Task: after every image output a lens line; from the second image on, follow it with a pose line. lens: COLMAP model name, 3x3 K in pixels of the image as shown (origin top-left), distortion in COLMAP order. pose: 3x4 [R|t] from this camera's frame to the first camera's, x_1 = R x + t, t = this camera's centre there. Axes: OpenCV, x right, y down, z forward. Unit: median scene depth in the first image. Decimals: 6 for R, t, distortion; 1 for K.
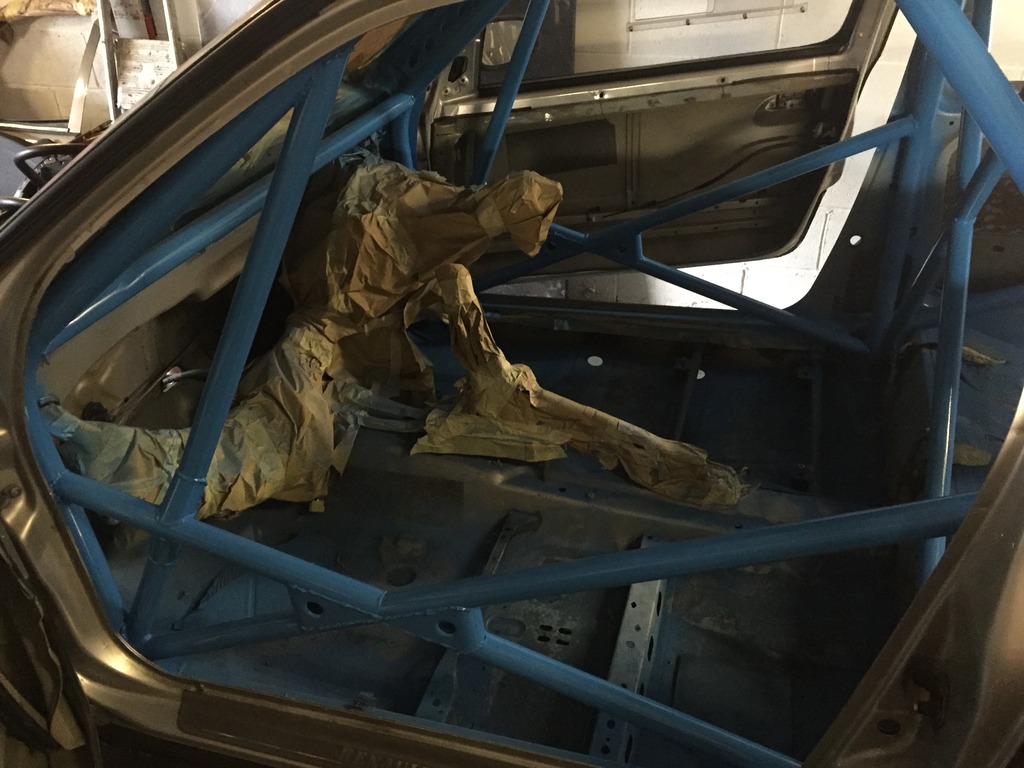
lens RADIAL K [[888.1, 0, 510.8], [0, 888.1, 384.9], [0, 0, 1]] dist [0.067705, -0.005425]
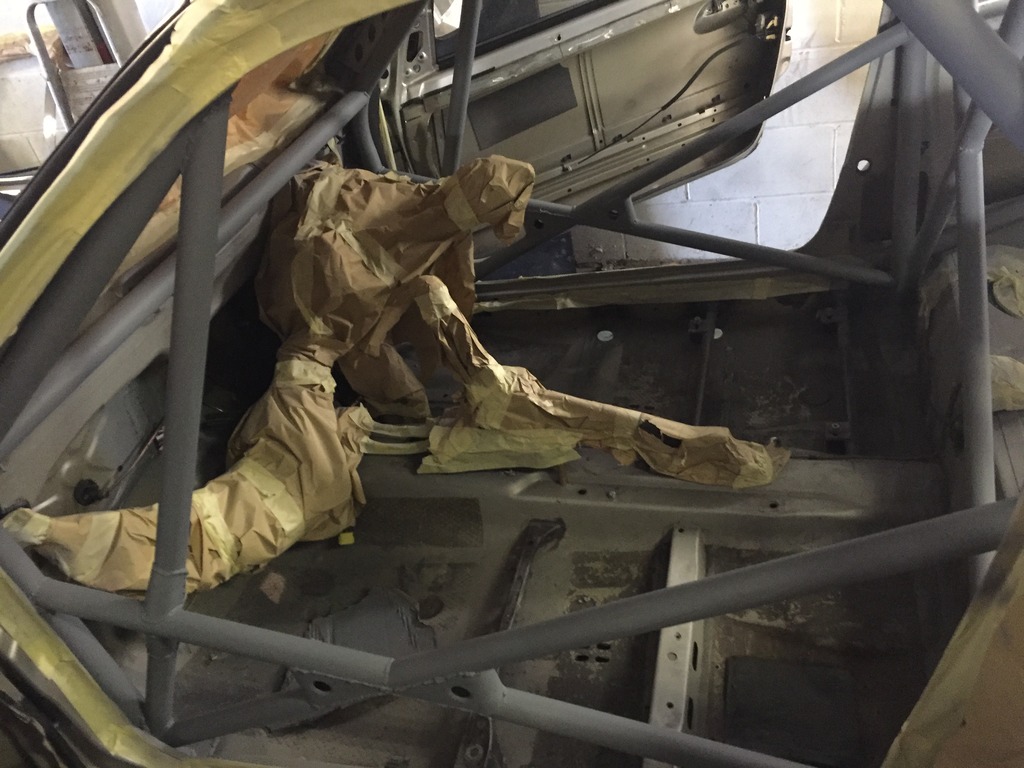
lens RADIAL K [[888.1, 0, 510.8], [0, 888.1, 384.9], [0, 0, 1]] dist [0.067705, -0.005425]
pose [[0.985462, -0.159821, -0.057636, 0.055327], [0.162827, 0.985291, 0.051864, -0.053670], [0.048499, -0.060494, 0.996990, 0.063546]]
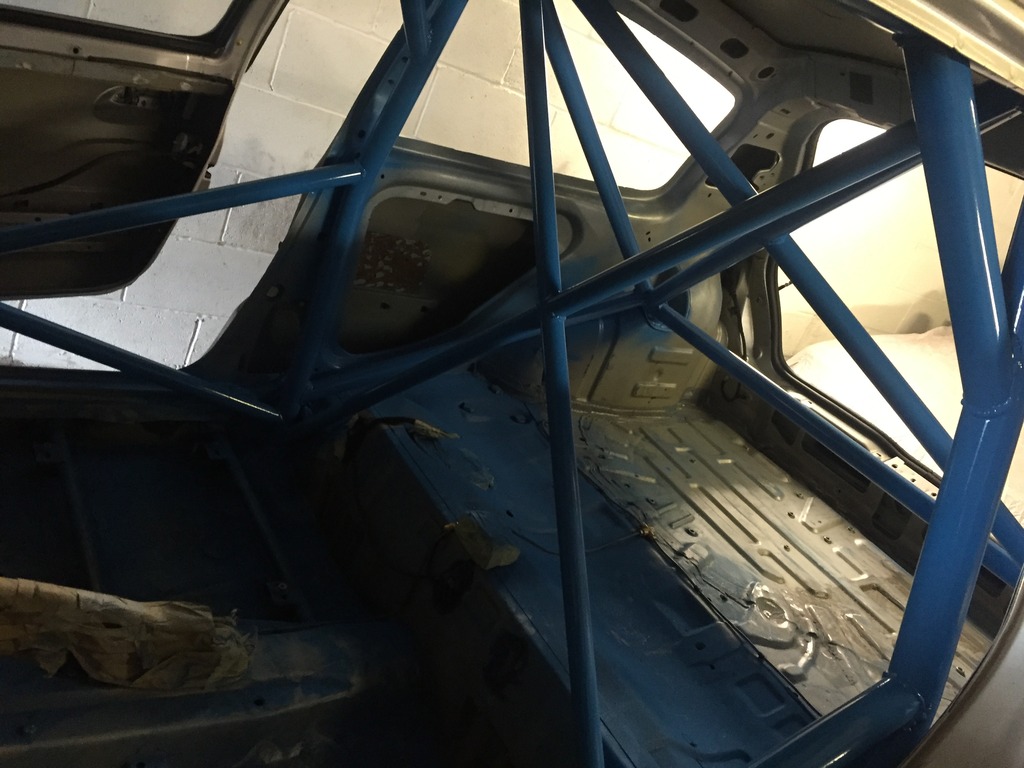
lens RADIAL K [[877.6, 0, 507.2], [0, 877.6, 386.1], [0, 0, 1]] dist [0.076666, -0.089290]
pose [[0.594215, -0.044407, 0.803079, -0.178474], [0.035519, 0.998949, 0.028957, -0.103005], [-0.803522, 0.011318, 0.595168, 0.389564]]
